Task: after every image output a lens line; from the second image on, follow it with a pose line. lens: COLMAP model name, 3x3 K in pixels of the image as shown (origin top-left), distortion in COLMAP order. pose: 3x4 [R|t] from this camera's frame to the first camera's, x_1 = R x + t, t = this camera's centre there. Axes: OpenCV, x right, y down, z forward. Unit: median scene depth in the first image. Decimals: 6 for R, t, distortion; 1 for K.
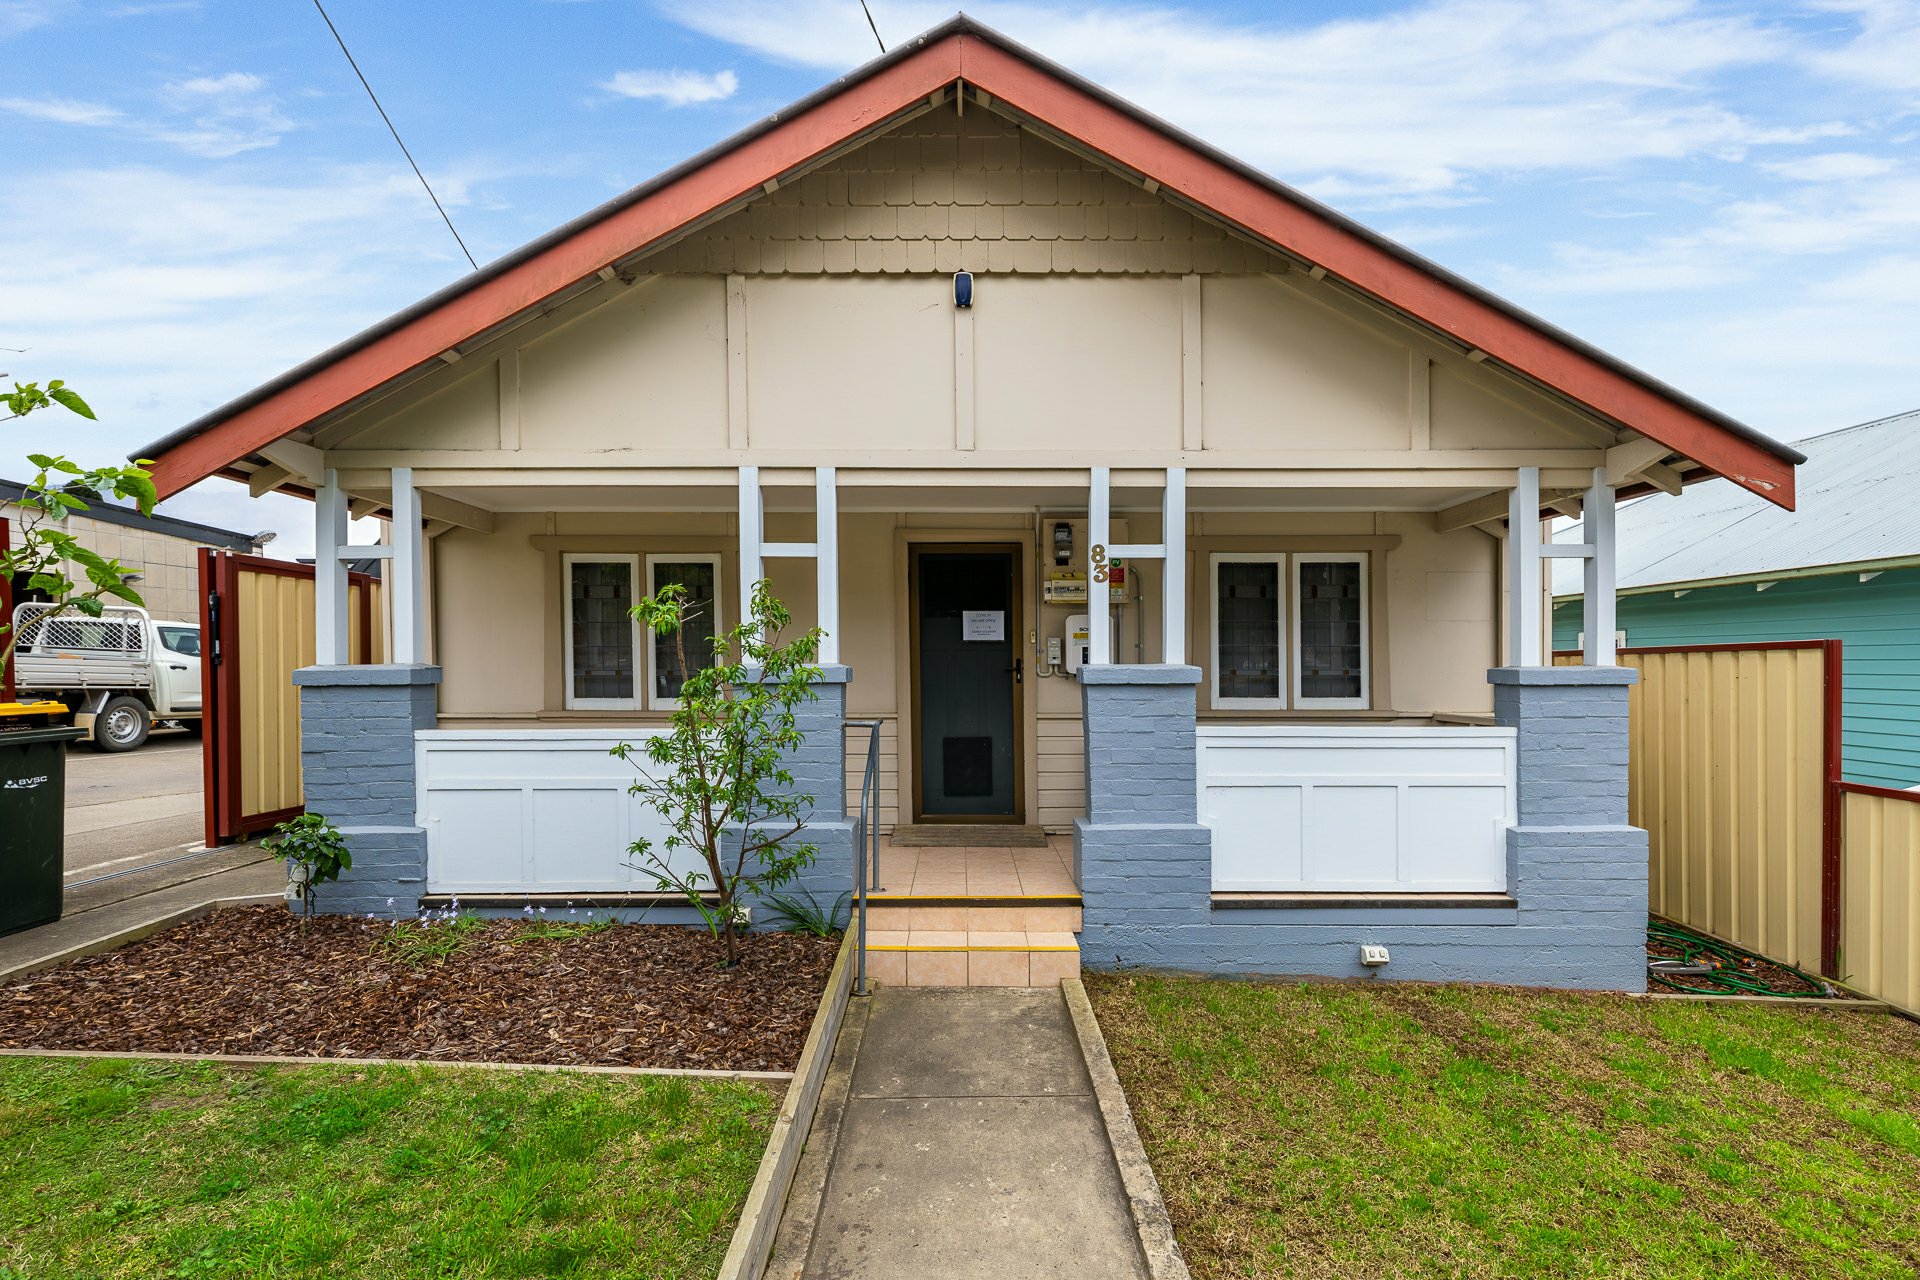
lens RADIAL K [[864.6, 0, 960.4], [0, 864.6, 675.3], [0, 0, 1]] dist [0.004240, 0.000481]
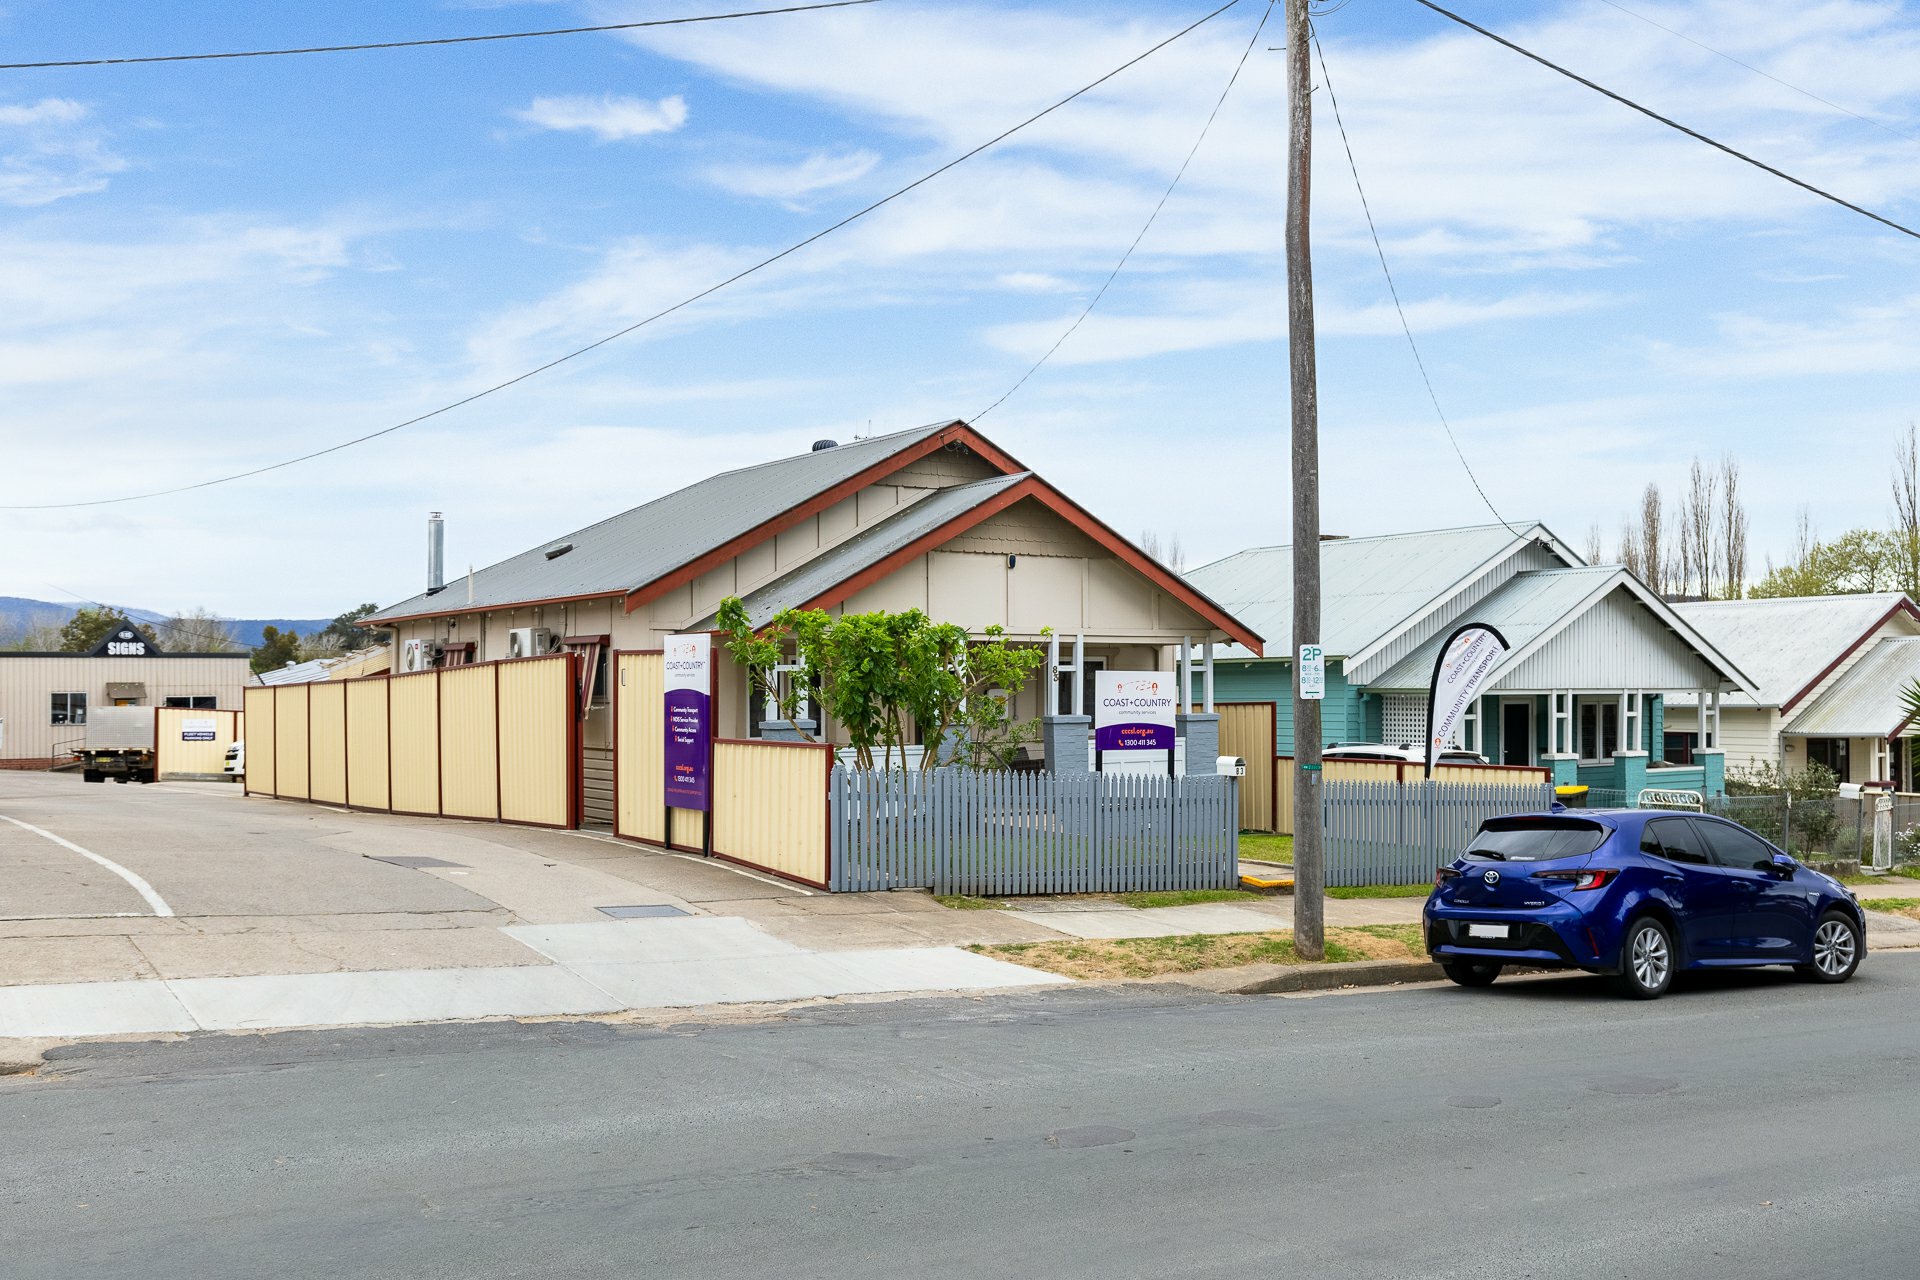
lens RADIAL K [[1668.4, 0, 960.9], [0, 1668.4, 675.1], [0, 0, 1]] dist [-0.006169, -0.000048]
pose [[0.827405, 0.000009, 0.561605, -2.689733], [0.012028, 0.999770, -0.017737, -0.045833], [-0.561477, 0.021431, 0.827215, -2.722229]]
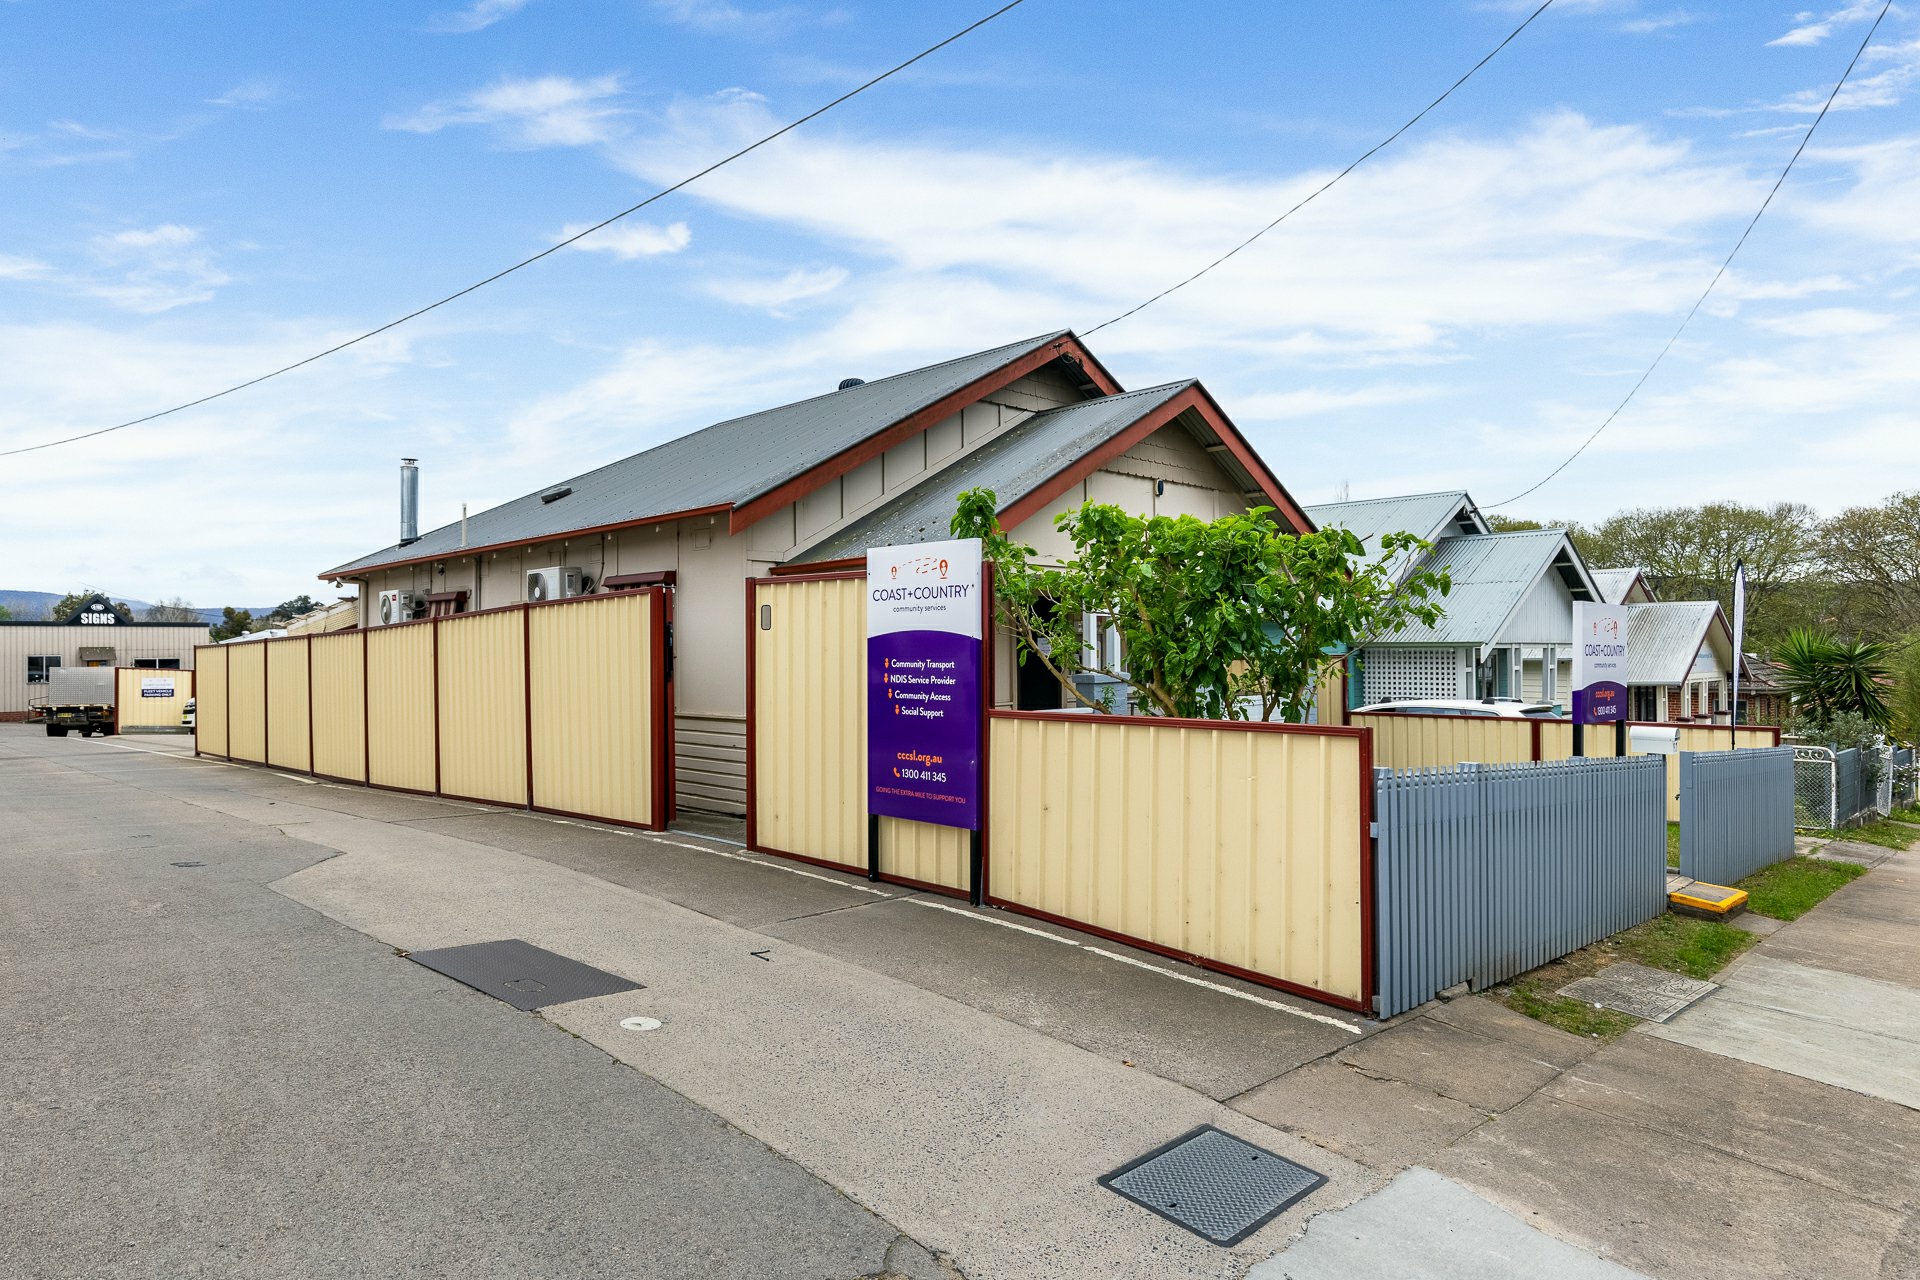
lens RADIAL K [[1099.3, 0, 880.4], [0, 1099.3, 644.6], [0, 0, 1]] dist [0.003579, -0.013996]
pose [[0.739873, -0.001626, 0.672745, -2.196384], [0.016186, 0.999751, -0.015385, -0.045997], [-0.672552, 0.022272, 0.739715, -0.457388]]
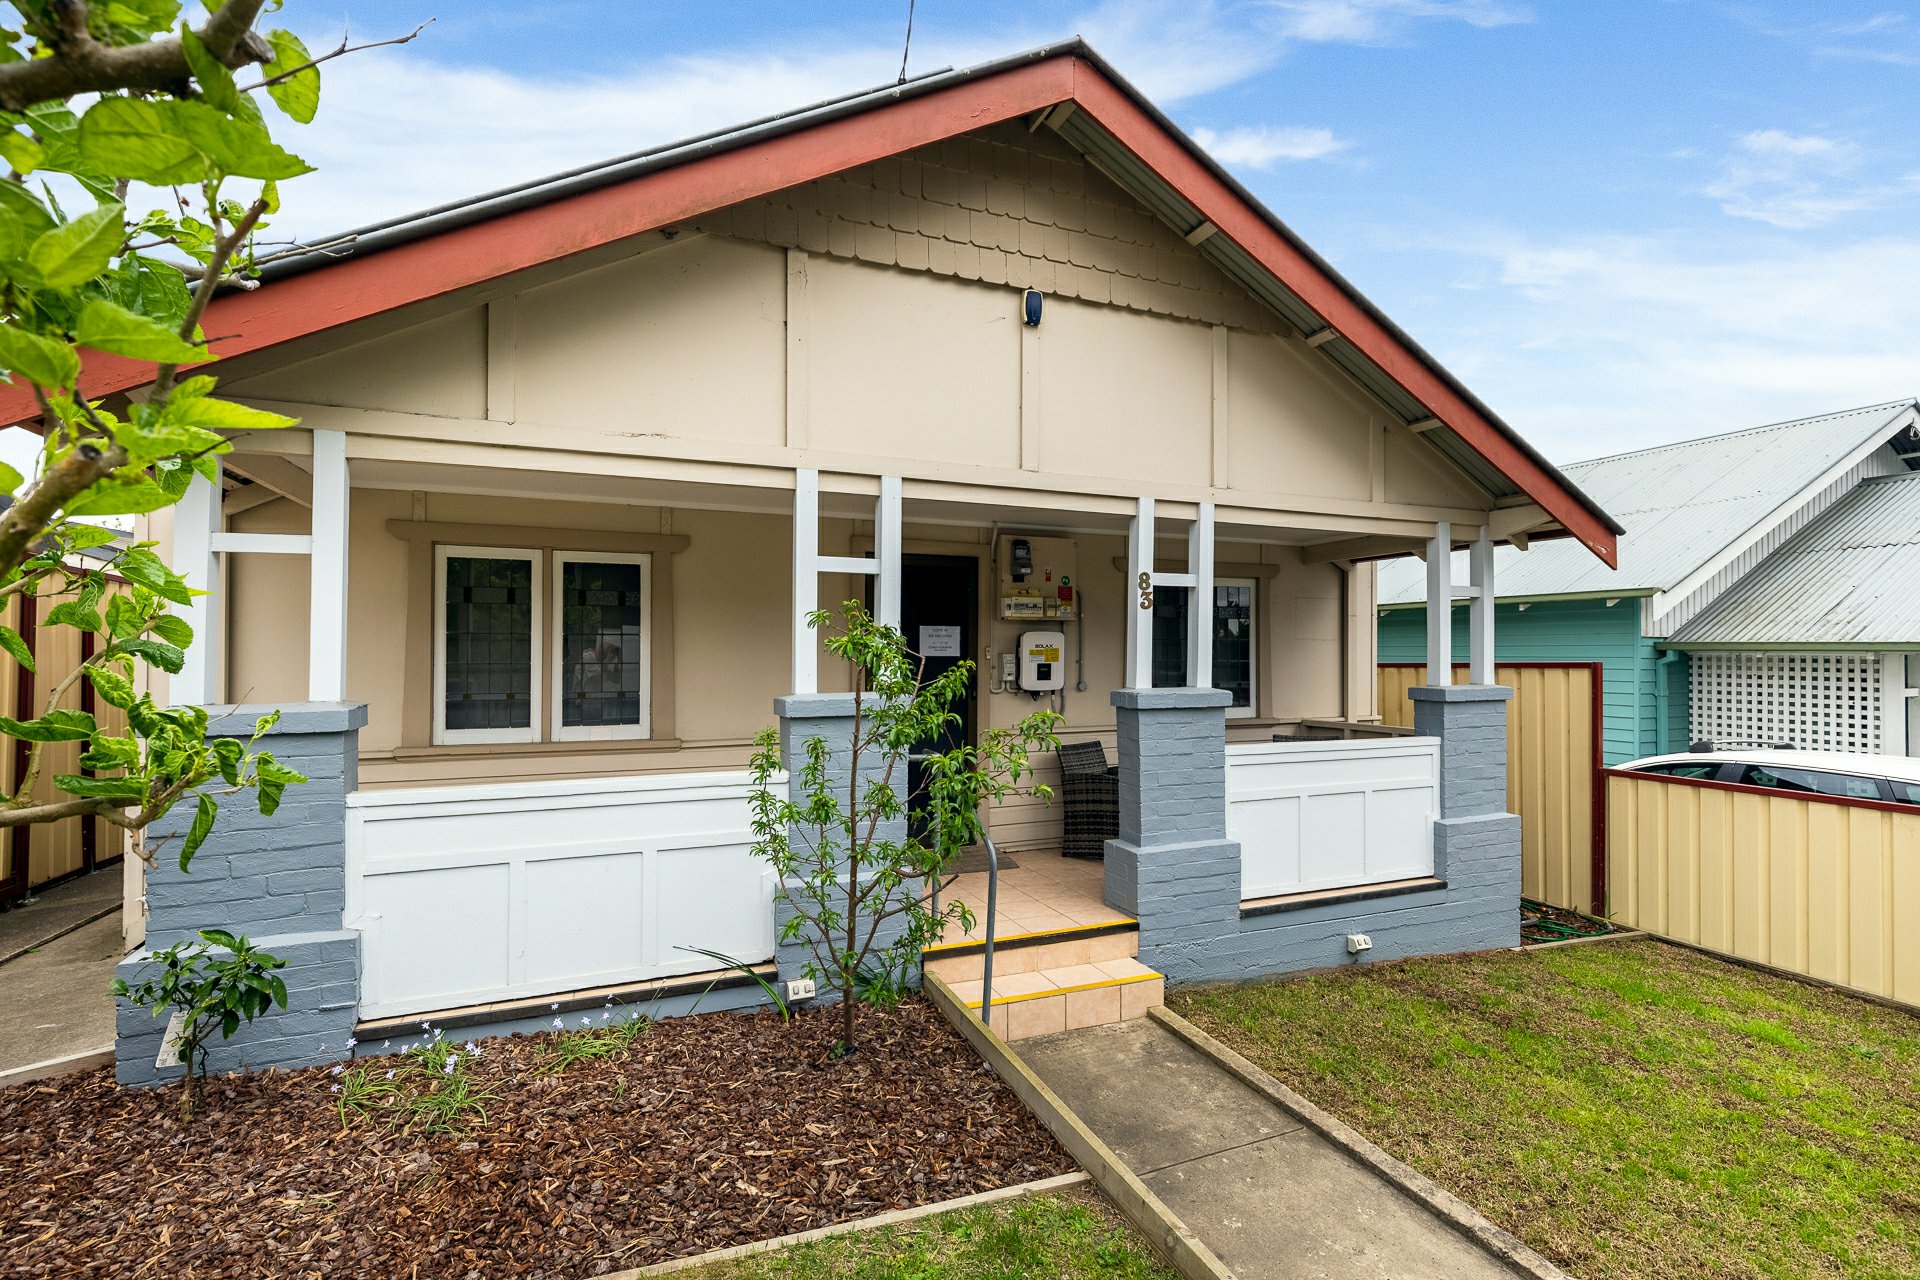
lens RADIAL K [[862.4, 0, 960.0], [0, 862.4, 640.0], [0, 0, 1]] dist [0.007213, 0.000257]
pose [[0.925887, 0.007537, 0.377726, -0.431953], [0.003405, 0.999594, -0.028290, -0.042880], [-0.377786, 0.027479, 0.925485, 0.138050]]
